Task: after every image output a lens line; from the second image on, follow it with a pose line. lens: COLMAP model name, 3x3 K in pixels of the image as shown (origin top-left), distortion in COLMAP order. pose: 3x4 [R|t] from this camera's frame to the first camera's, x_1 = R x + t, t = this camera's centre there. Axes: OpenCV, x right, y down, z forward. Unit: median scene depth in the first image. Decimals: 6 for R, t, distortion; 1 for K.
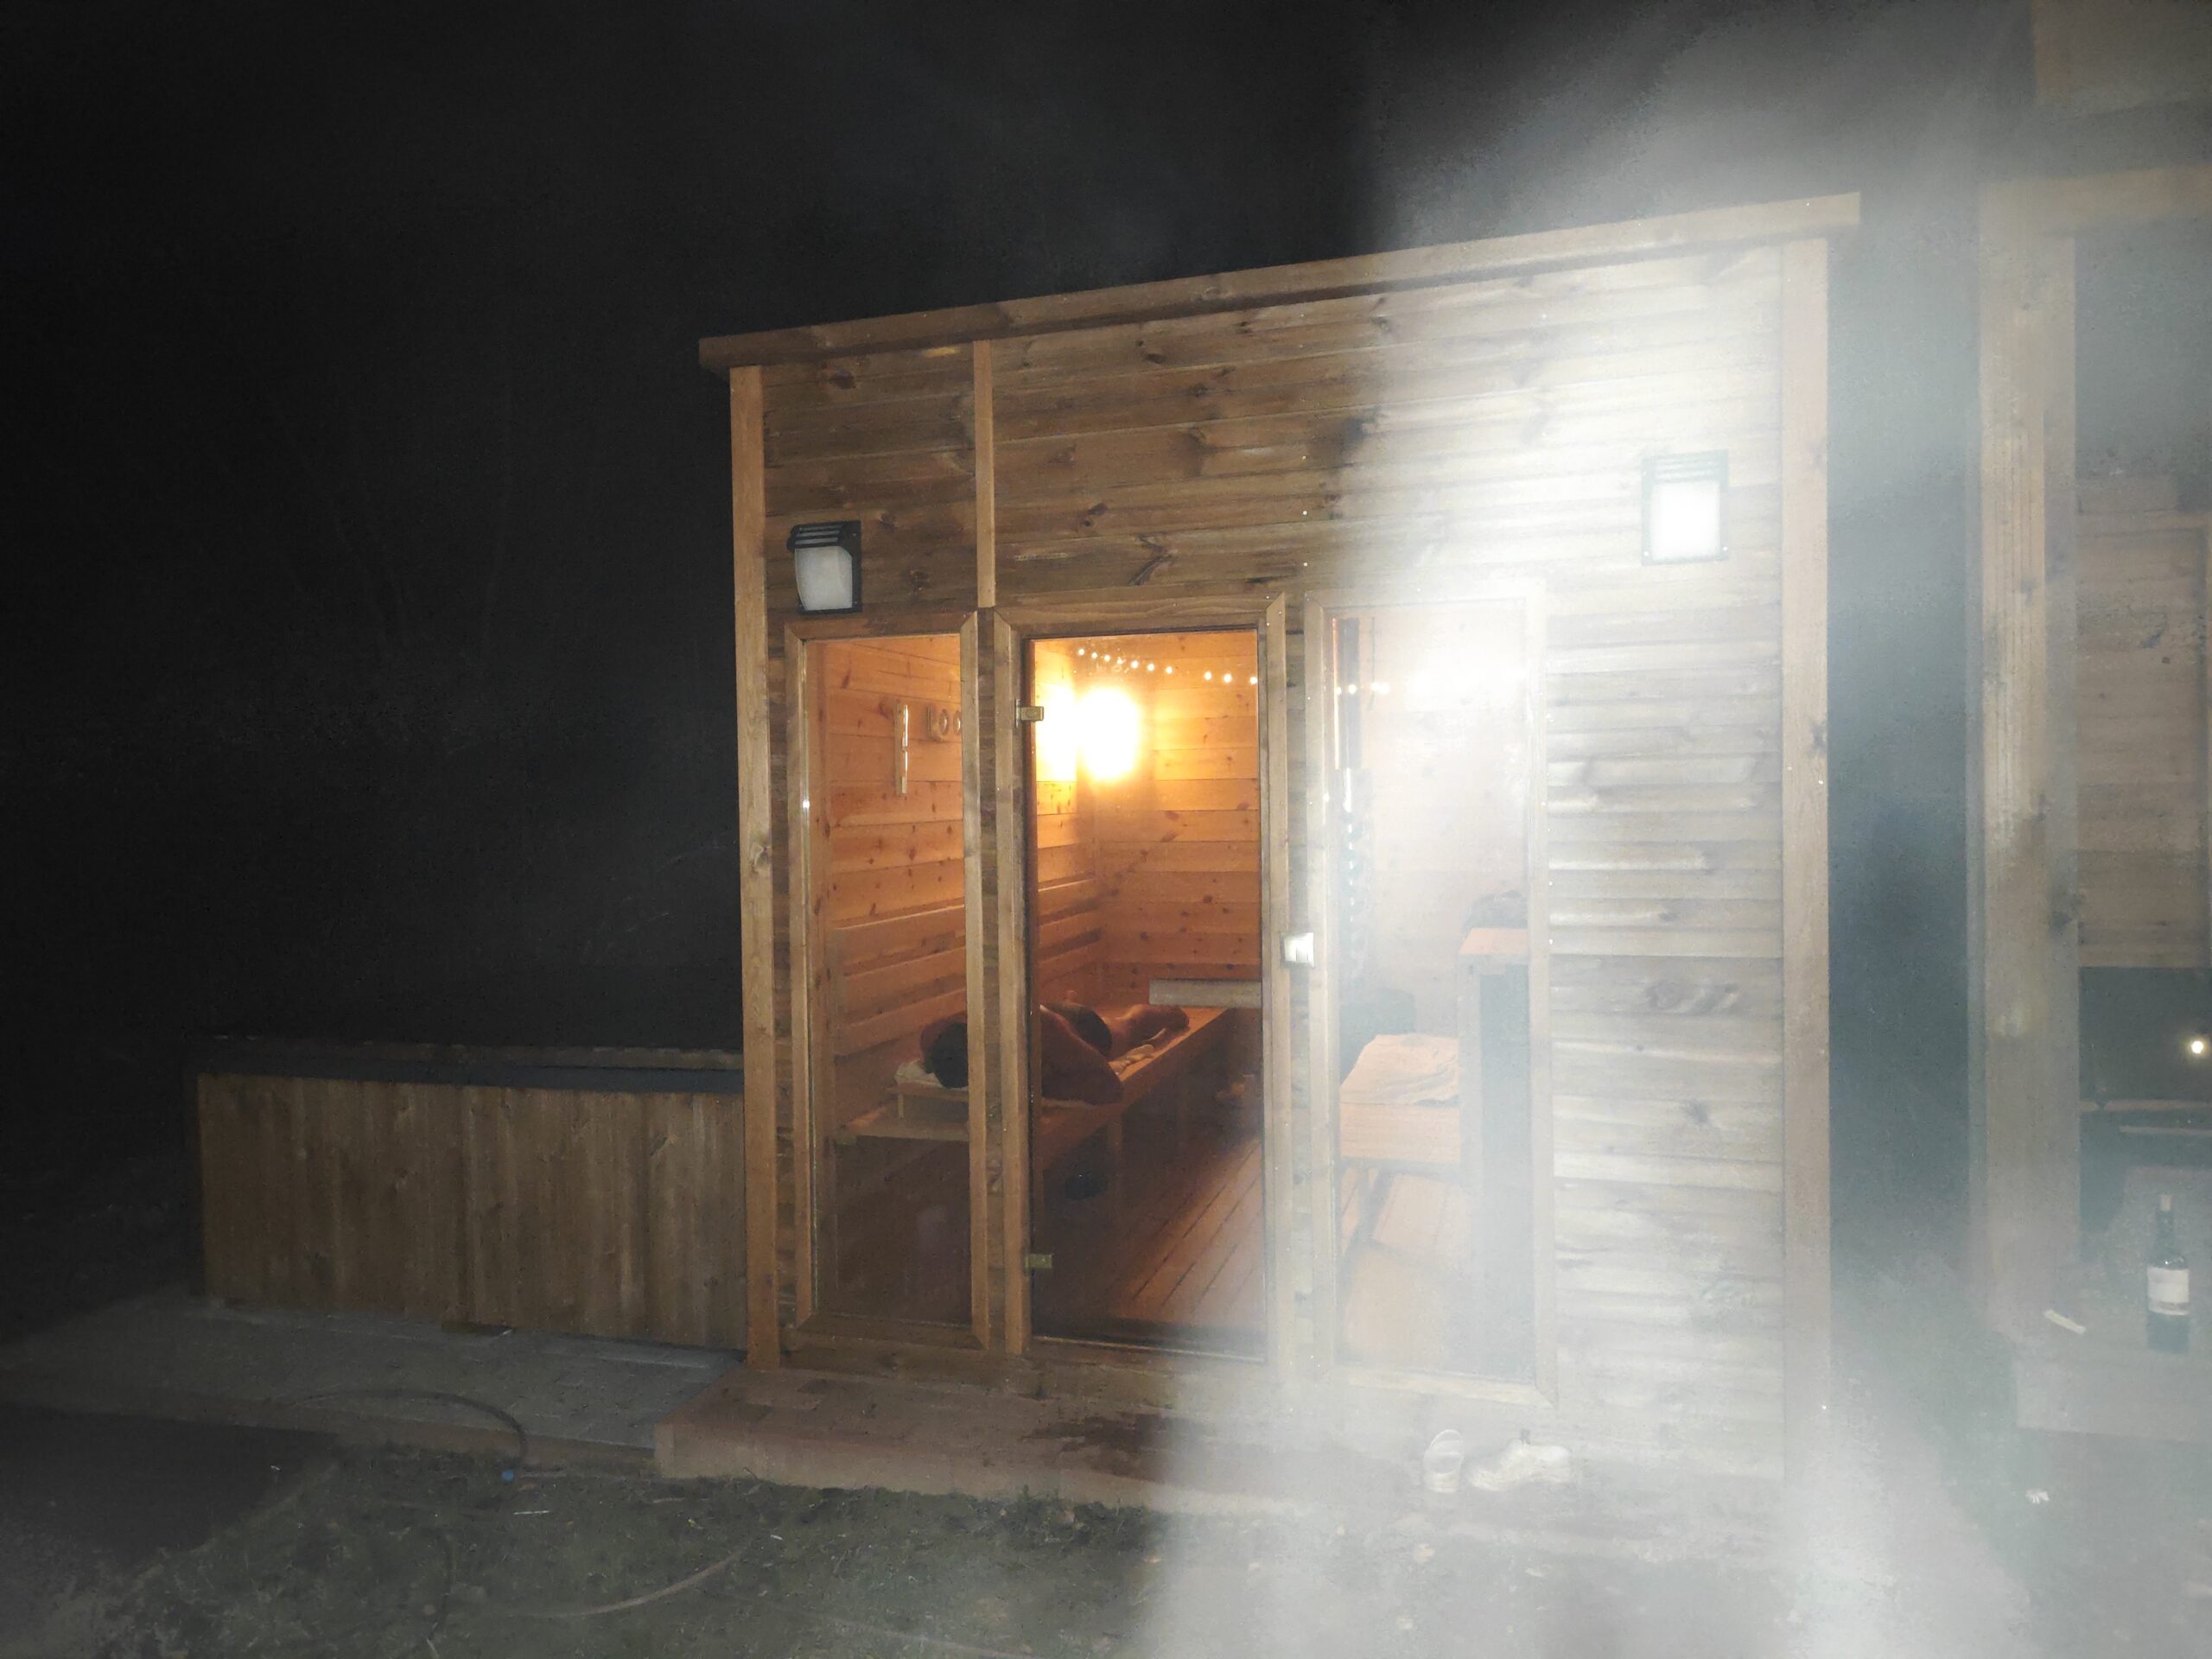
lens RADIAL K [[1486.5, 0, 1091.2], [0, 1486.5, 828.0], [0, 0, 1]] dist [0.050453, -0.034979]
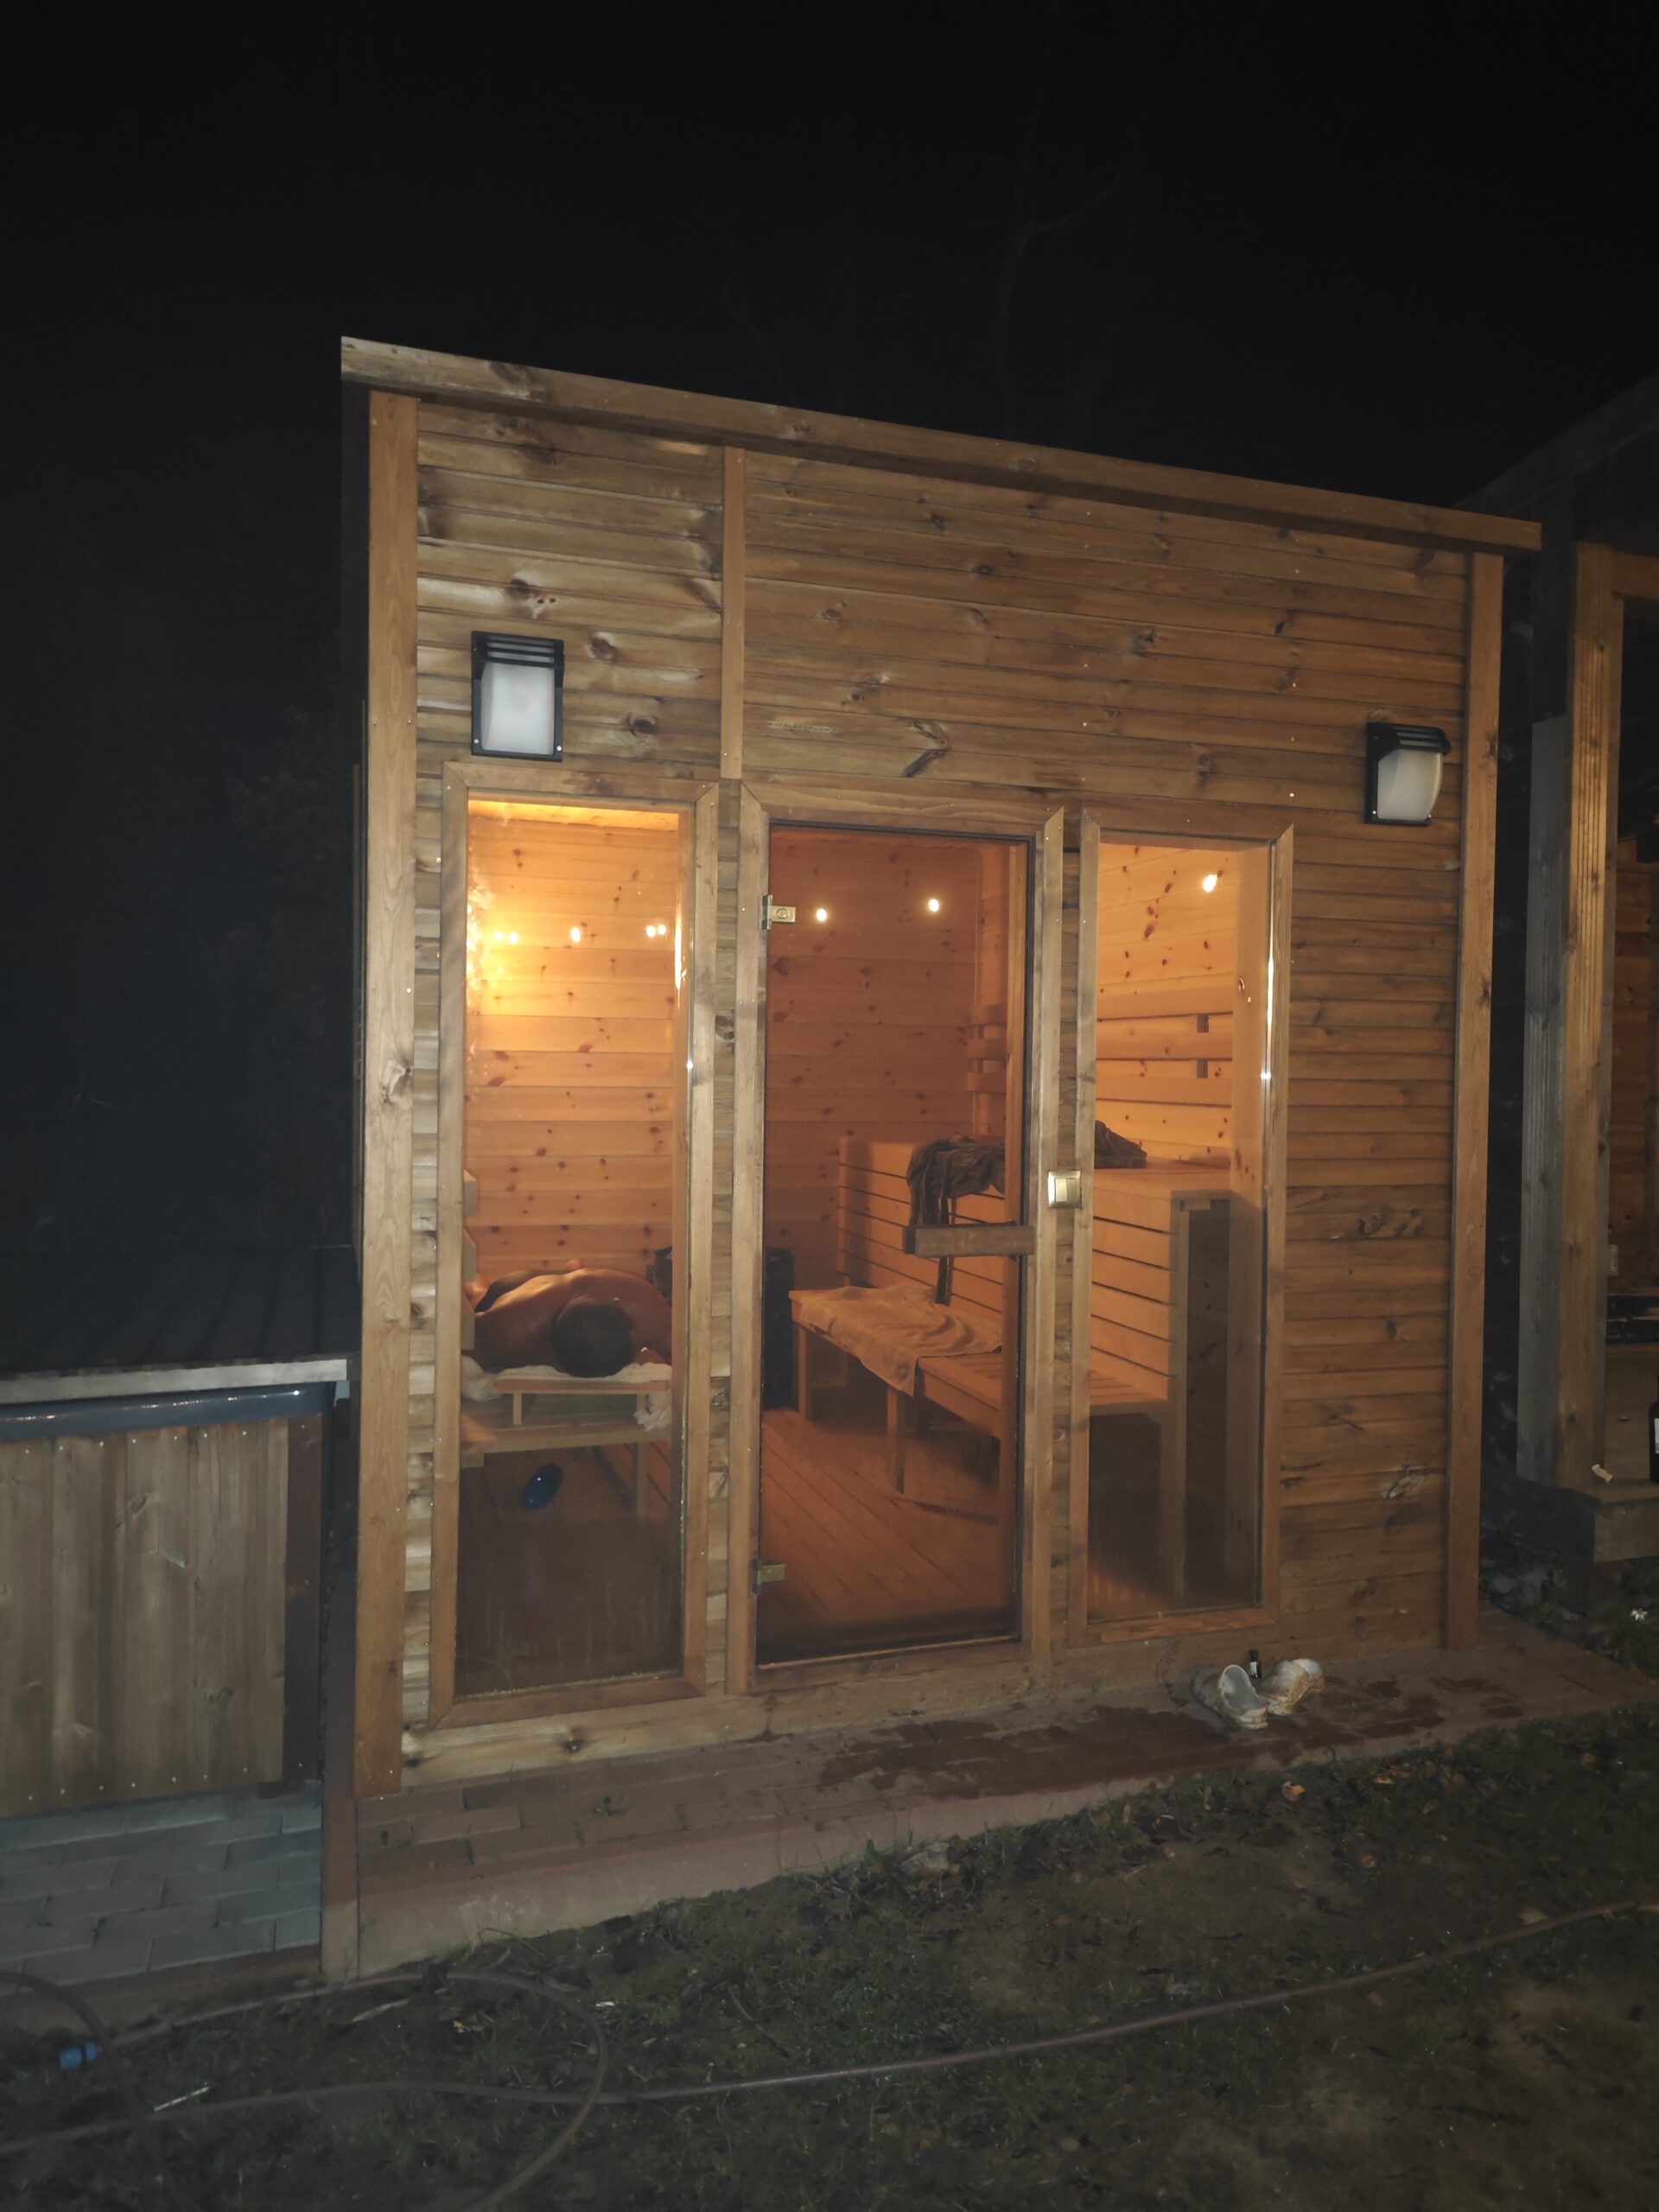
lens RADIAL K [[1486.5, 0, 832.2], [0, 1486.5, 1095.1], [0, 0, 1]] dist [0.050453, -0.034979]
pose [[0.812159, 0.015737, 0.583223, -0.500078], [-0.014595, 0.999871, -0.006655, 0.029416], [-0.583253, -0.003107, 0.812285, 0.307444]]
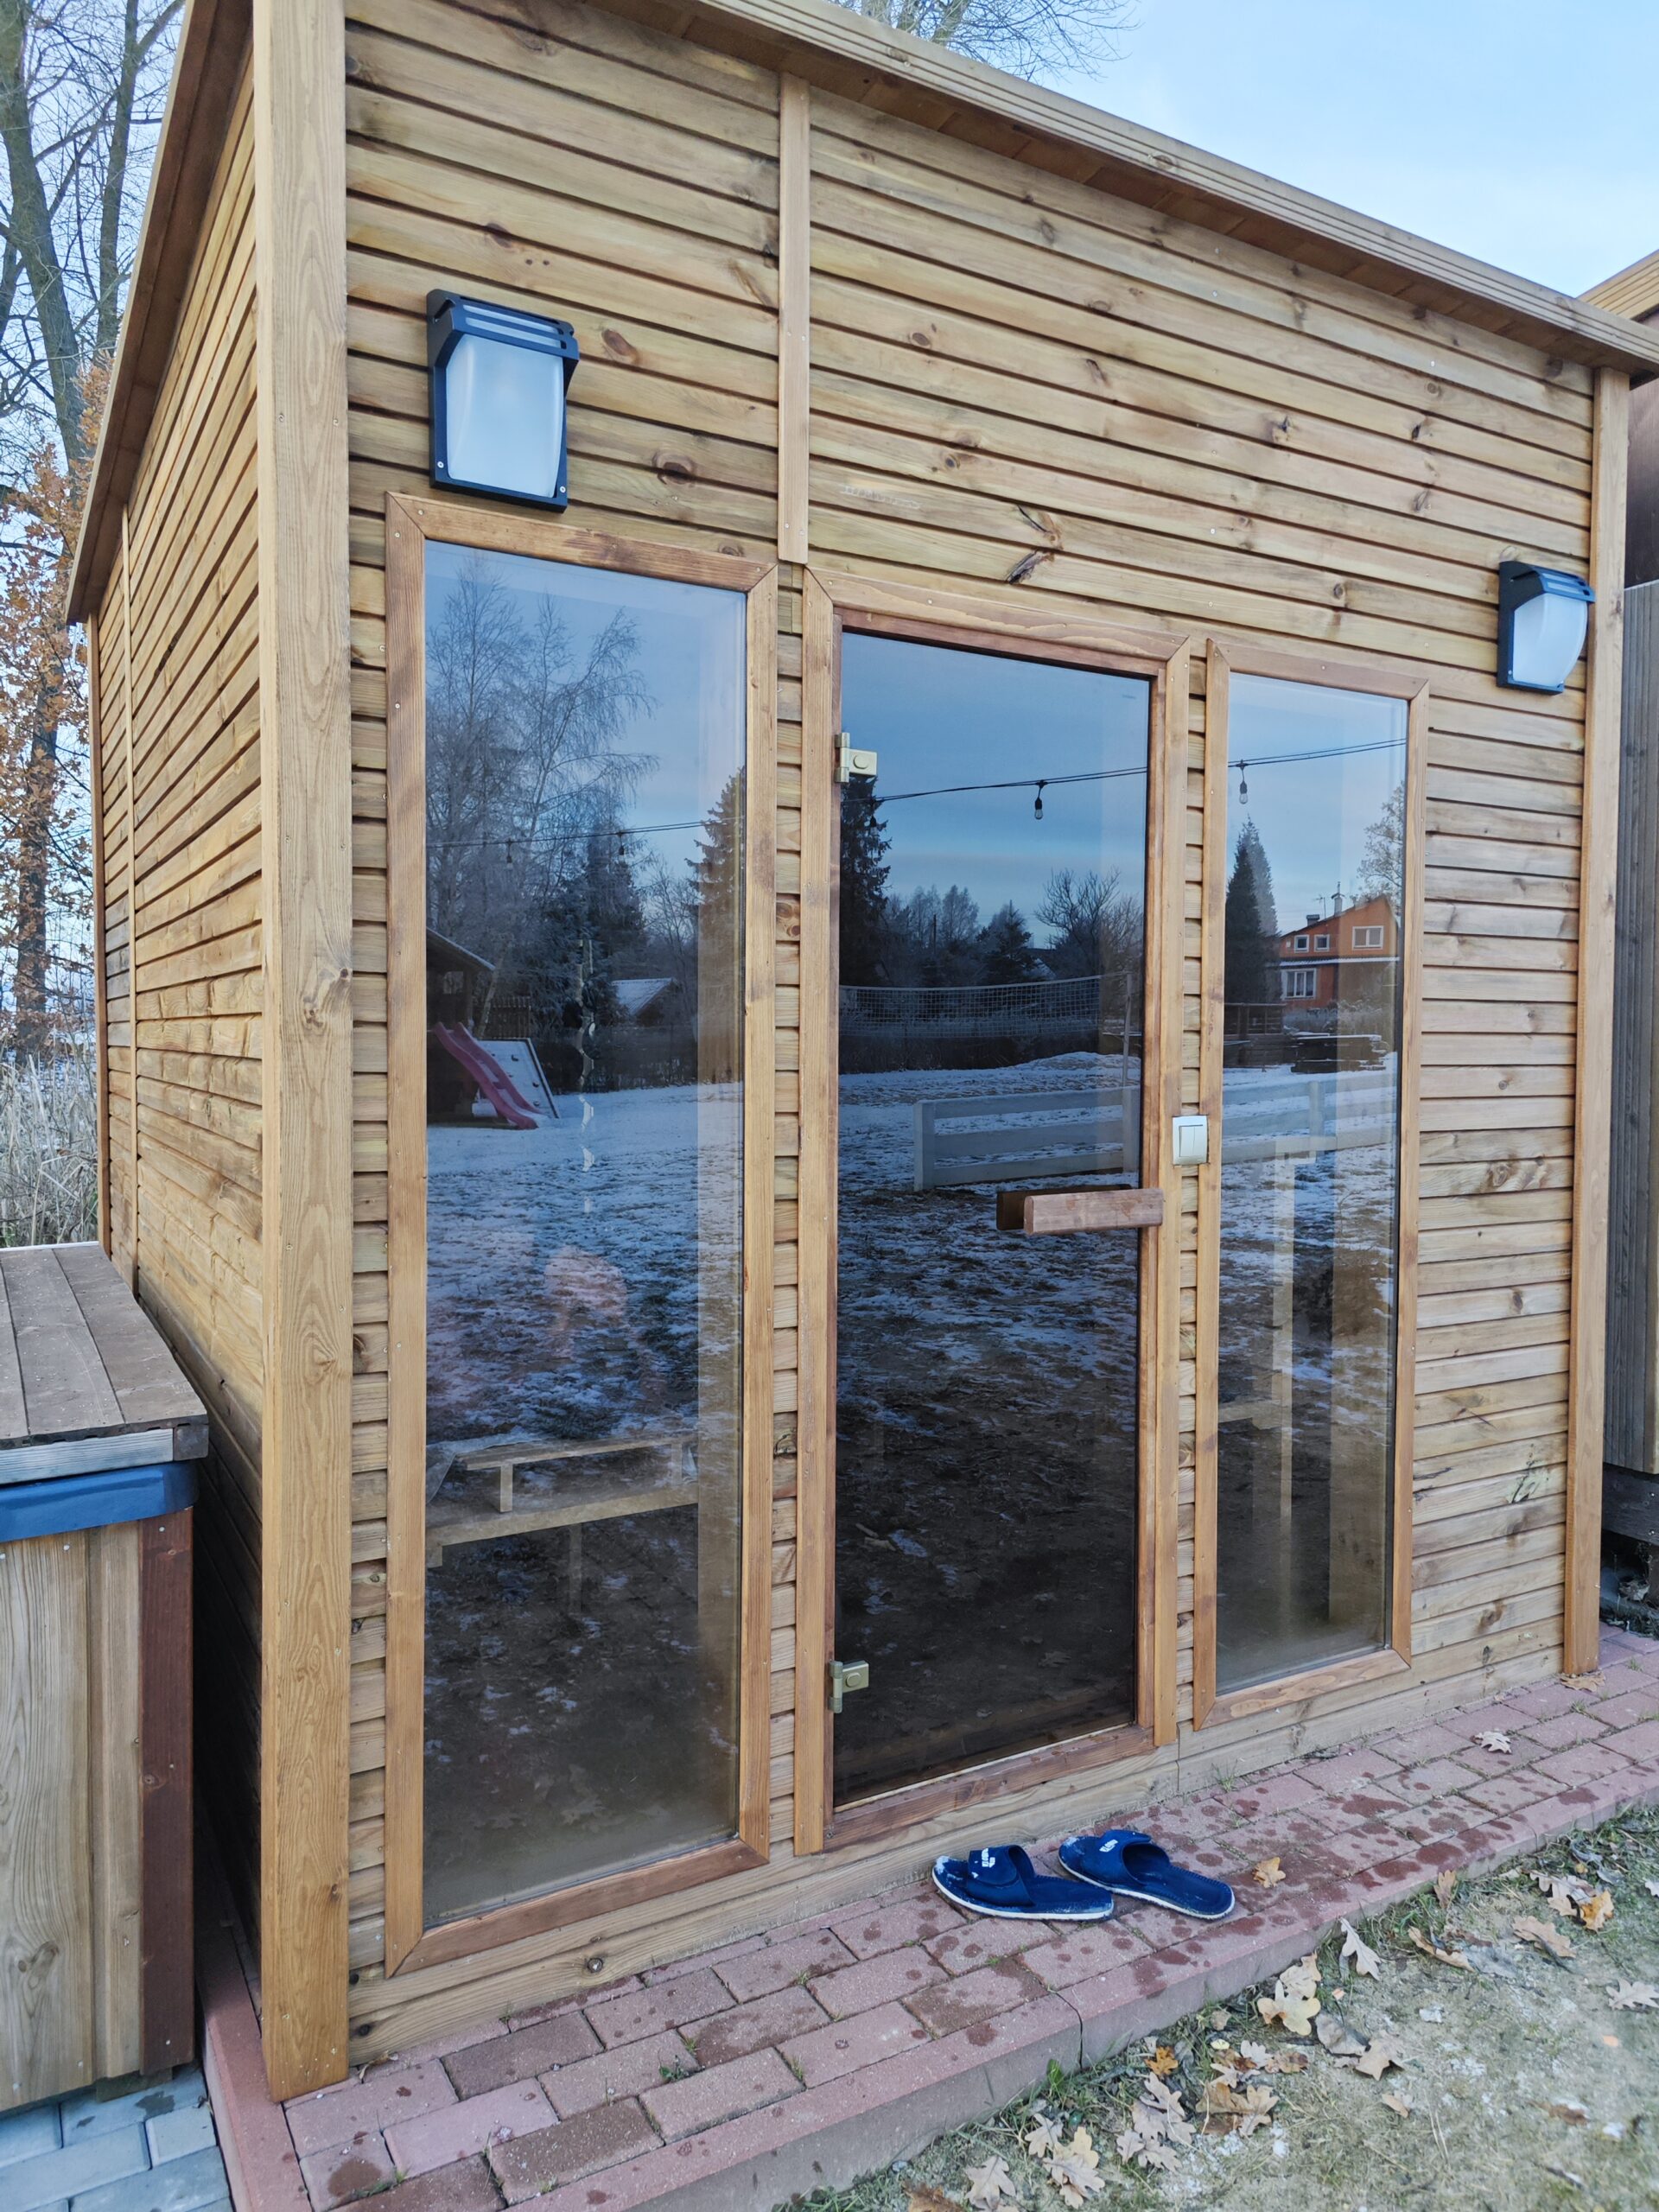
lens RADIAL K [[1486.5, 0, 830.9], [0, 1486.5, 1094.0], [0, 0, 1]] dist [0.050453, -0.034979]
pose [[0.682321, -0.007079, 0.731019, -0.481755], [-0.000056, 0.999953, 0.009735, 0.049829], [-0.731053, -0.006683, 0.682288, 0.601056]]
